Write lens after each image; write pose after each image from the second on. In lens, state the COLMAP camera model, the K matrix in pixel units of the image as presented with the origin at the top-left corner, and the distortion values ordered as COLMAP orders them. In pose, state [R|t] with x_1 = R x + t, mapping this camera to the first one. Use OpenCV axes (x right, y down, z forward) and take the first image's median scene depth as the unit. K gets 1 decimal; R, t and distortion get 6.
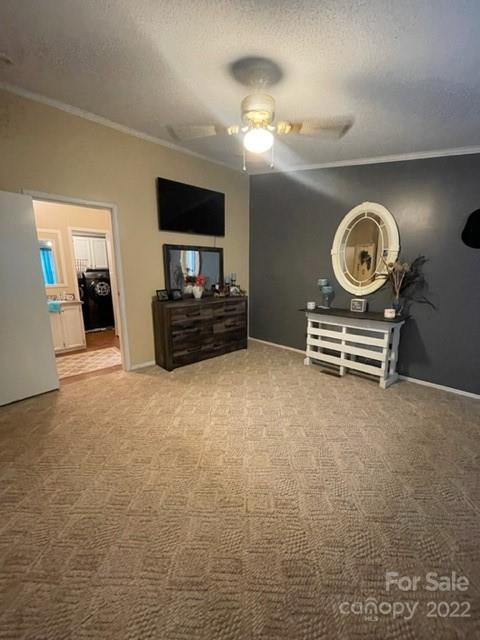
lens RADIAL K [[258.0, 0, 240.6], [0, 258.0, 319.3], [0, 0, 1]] dist [0.000096, 0.000104]
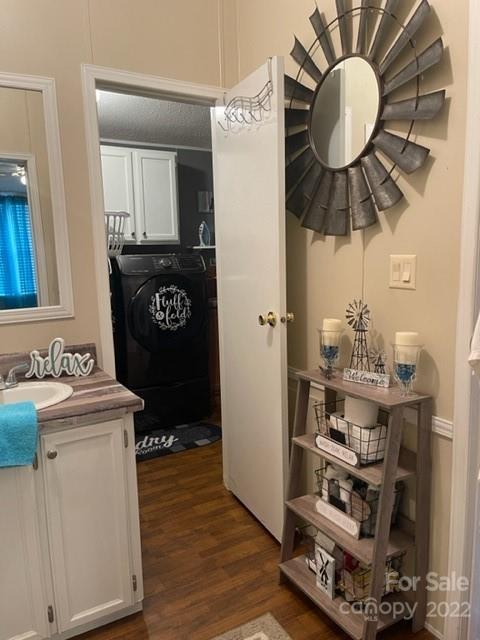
lens RADIAL K [[483.4, 0, 240.0], [0, 483.4, 318.2], [0, 0, 1]] dist [0.049443, -0.062140]
pose [[0.973651, 0.012090, -0.227722, -0.326258], [-0.020207, 0.999239, -0.033350, -0.089347], [0.227146, 0.037073, 0.973155, 0.467197]]
